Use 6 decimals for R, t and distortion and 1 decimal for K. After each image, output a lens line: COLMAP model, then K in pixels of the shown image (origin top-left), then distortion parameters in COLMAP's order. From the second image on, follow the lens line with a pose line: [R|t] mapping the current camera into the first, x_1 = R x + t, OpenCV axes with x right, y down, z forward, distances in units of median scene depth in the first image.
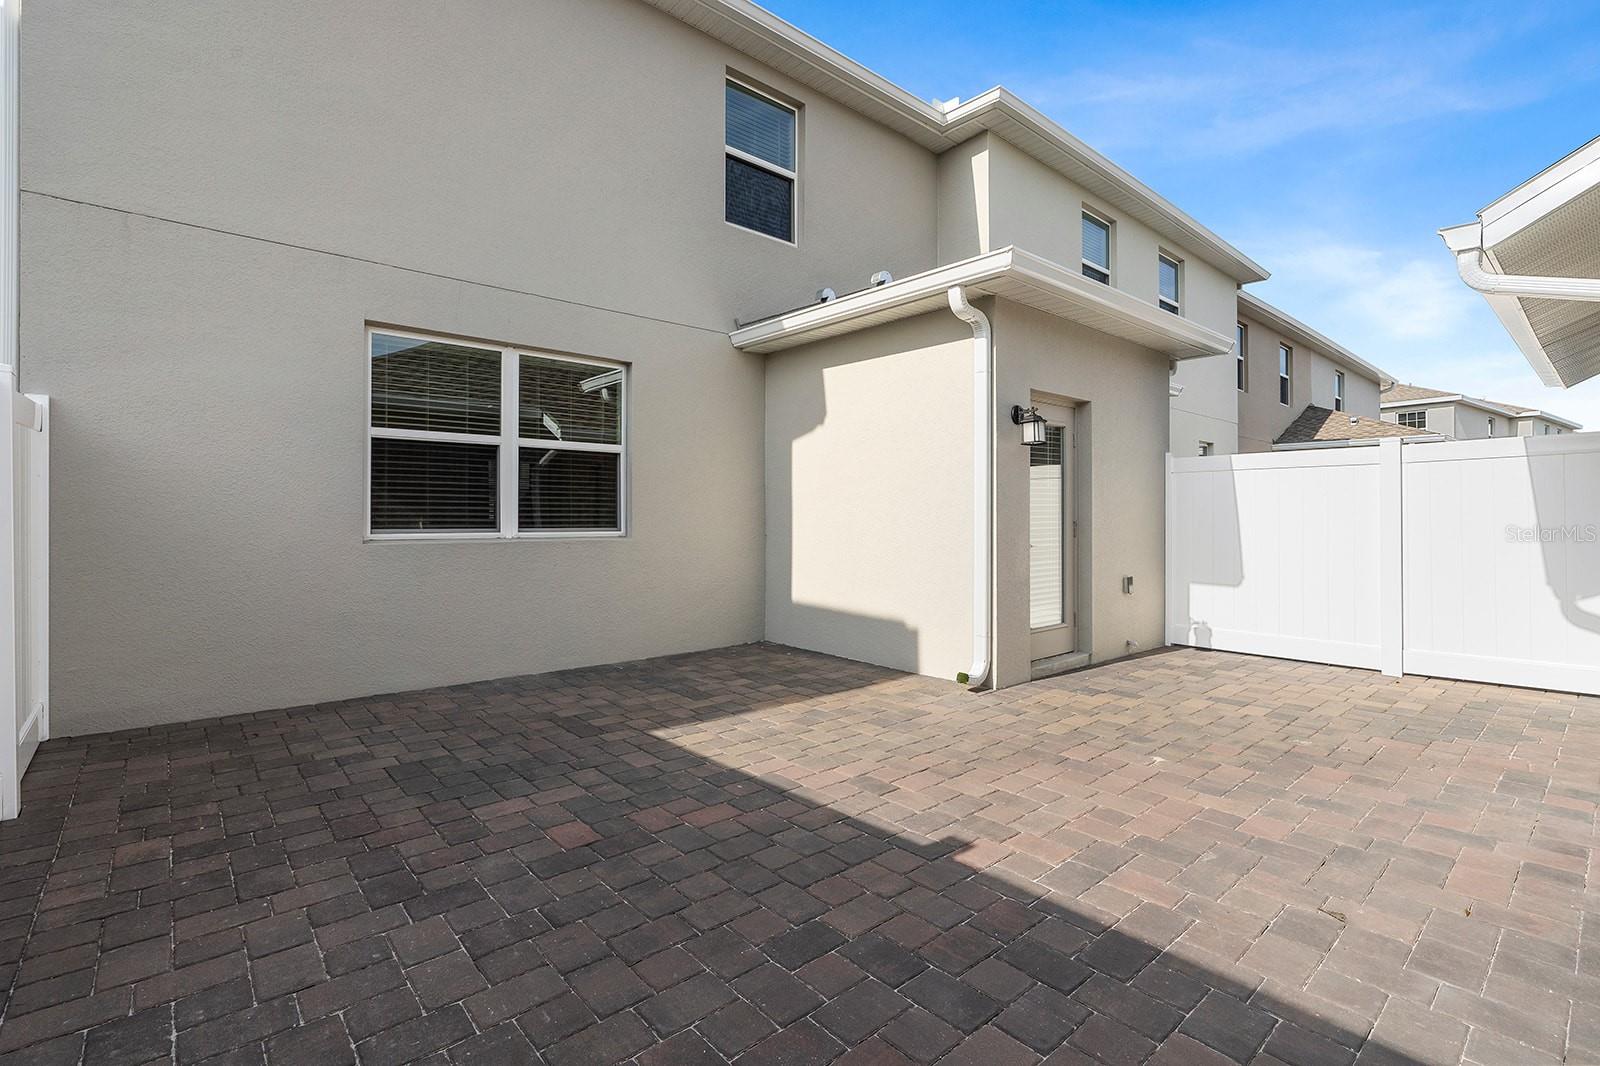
lens RADIAL K [[726.8, 0, 806.7], [0, 726.8, 520.9], [0, 0, 1]] dist [-0.008001, 0.001650]
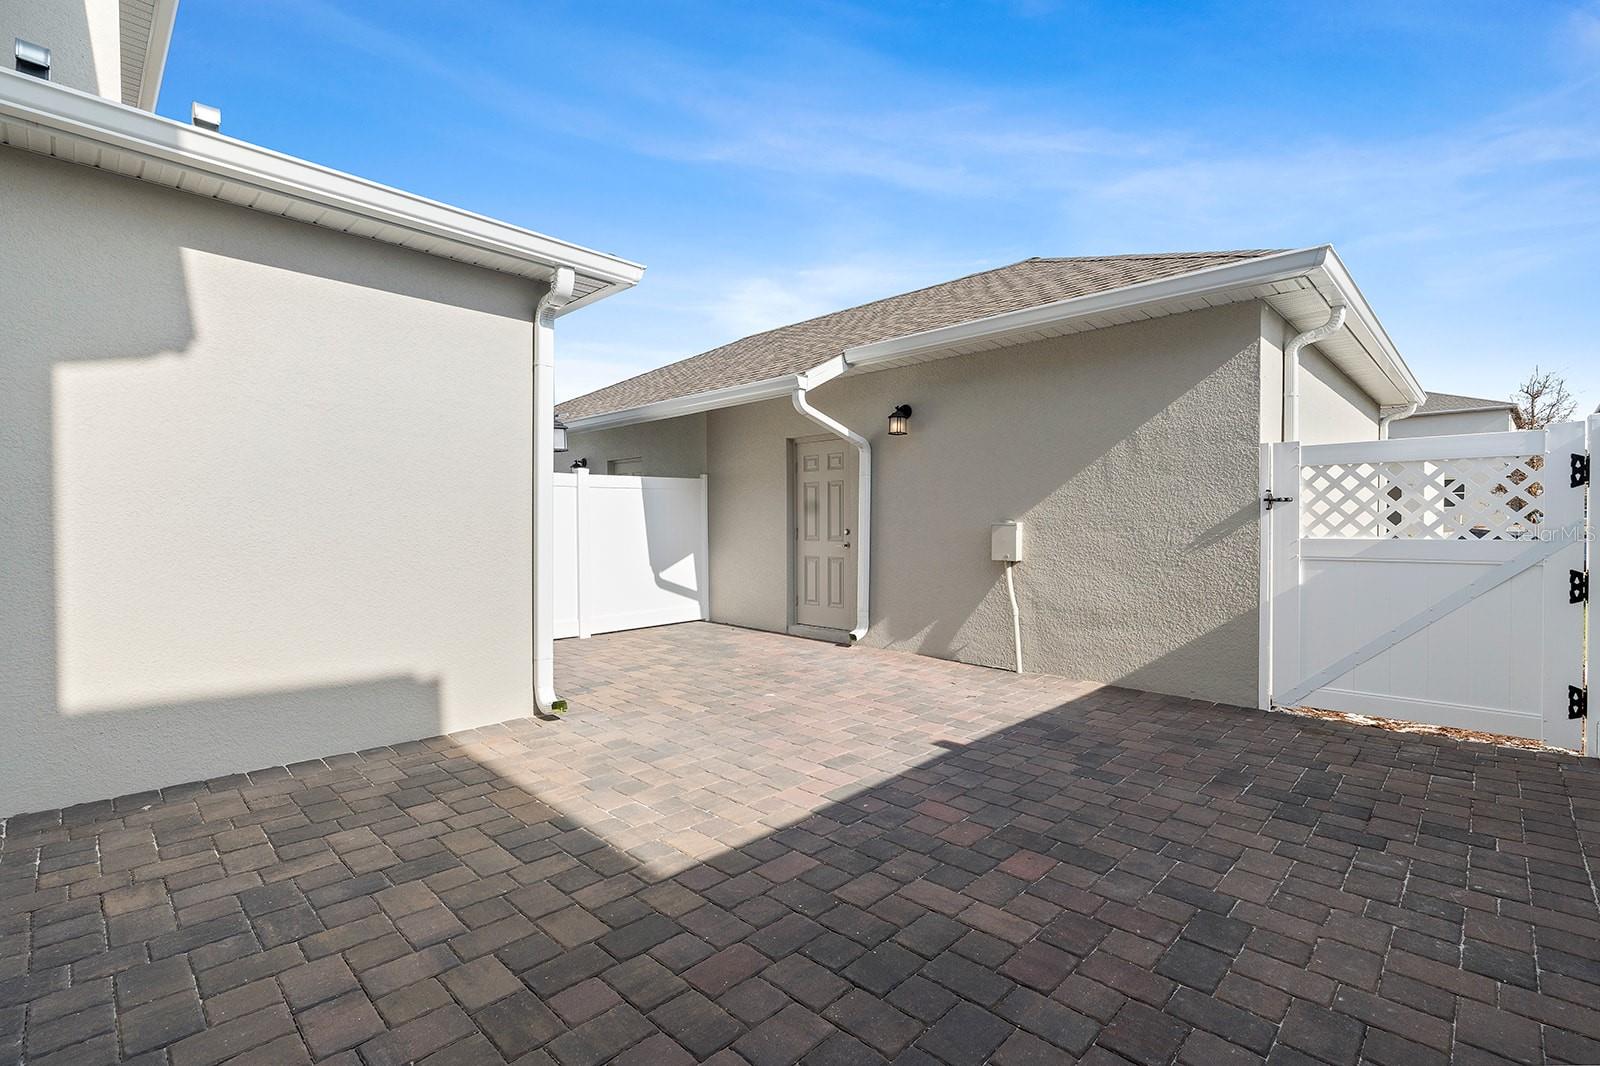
lens RADIAL K [[726.8, 0, 801.0], [0, 726.8, 539.2], [0, 0, 1]] dist [-0.008001, 0.001650]
pose [[-0.076352, -0.022848, 0.996819, -1.035058], [0.005160, 0.999715, 0.023310, -0.014471], [-0.997068, 0.006923, -0.076212, 1.143770]]
